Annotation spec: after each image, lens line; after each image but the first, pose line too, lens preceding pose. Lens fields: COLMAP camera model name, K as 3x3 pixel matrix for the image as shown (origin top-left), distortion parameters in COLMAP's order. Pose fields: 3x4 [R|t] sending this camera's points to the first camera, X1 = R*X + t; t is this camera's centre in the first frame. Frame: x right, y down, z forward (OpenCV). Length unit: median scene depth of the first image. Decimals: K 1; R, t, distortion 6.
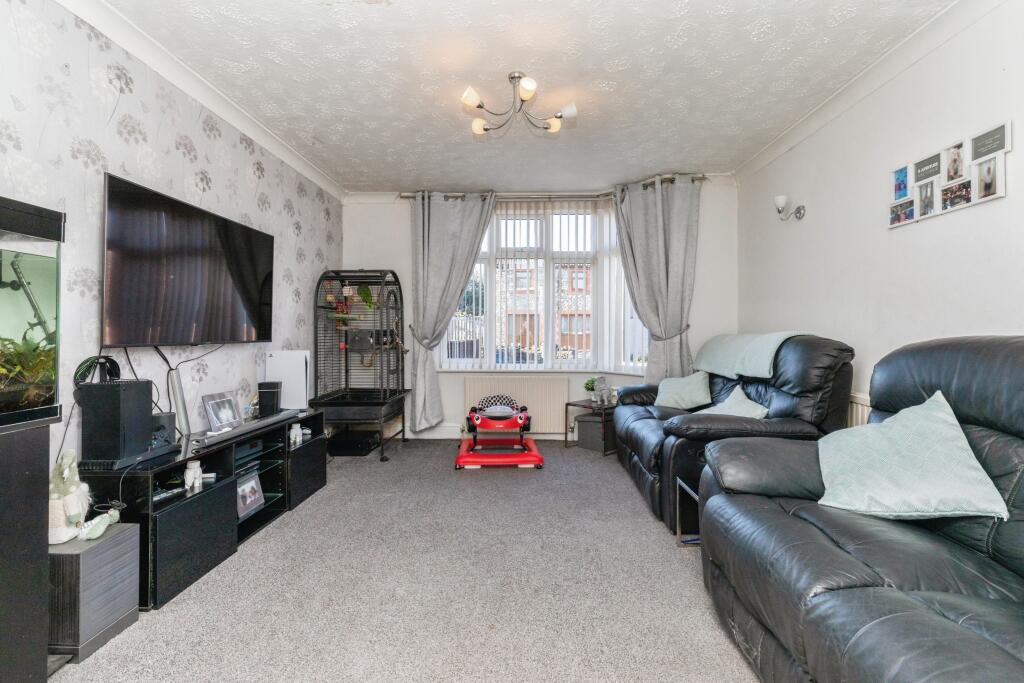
lens RADIAL K [[461.0, 0, 513.3], [0, 461.0, 338.2], [0, 0, 1]] dist [0.011971, -0.000212]
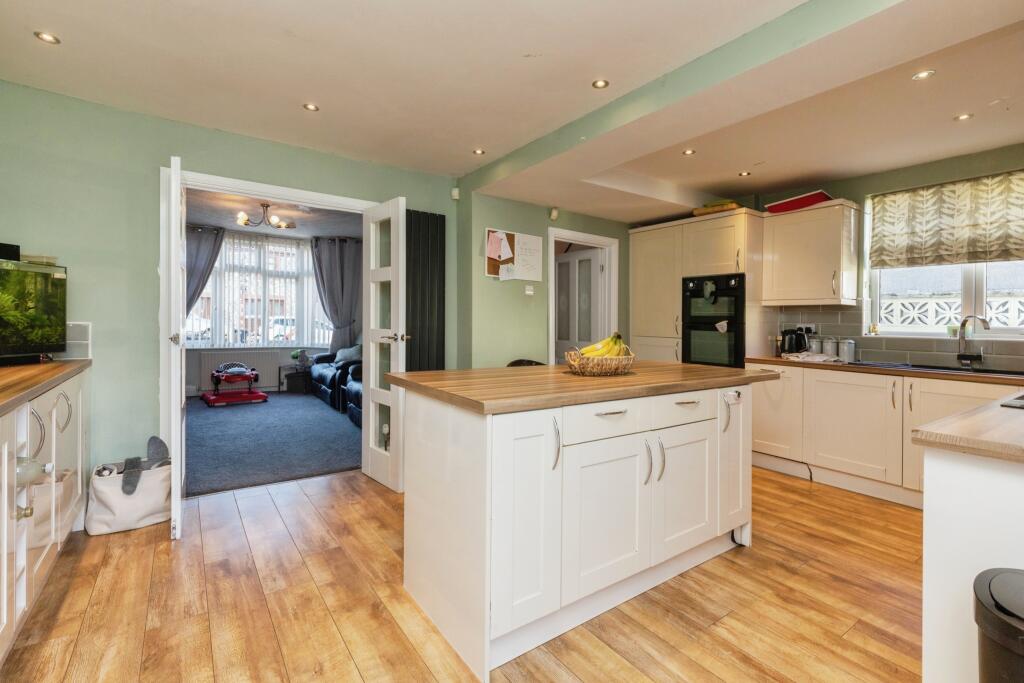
lens RADIAL K [[461.0, 0, 513.3], [0, 461.0, 338.2], [0, 0, 1]] dist [0.011971, -0.000212]
pose [[0.805409, -0.007014, 0.592678, -0.186150], [-0.010666, 0.999597, 0.026323, -0.010840], [-0.592624, -0.027522, 0.805009, -0.791799]]
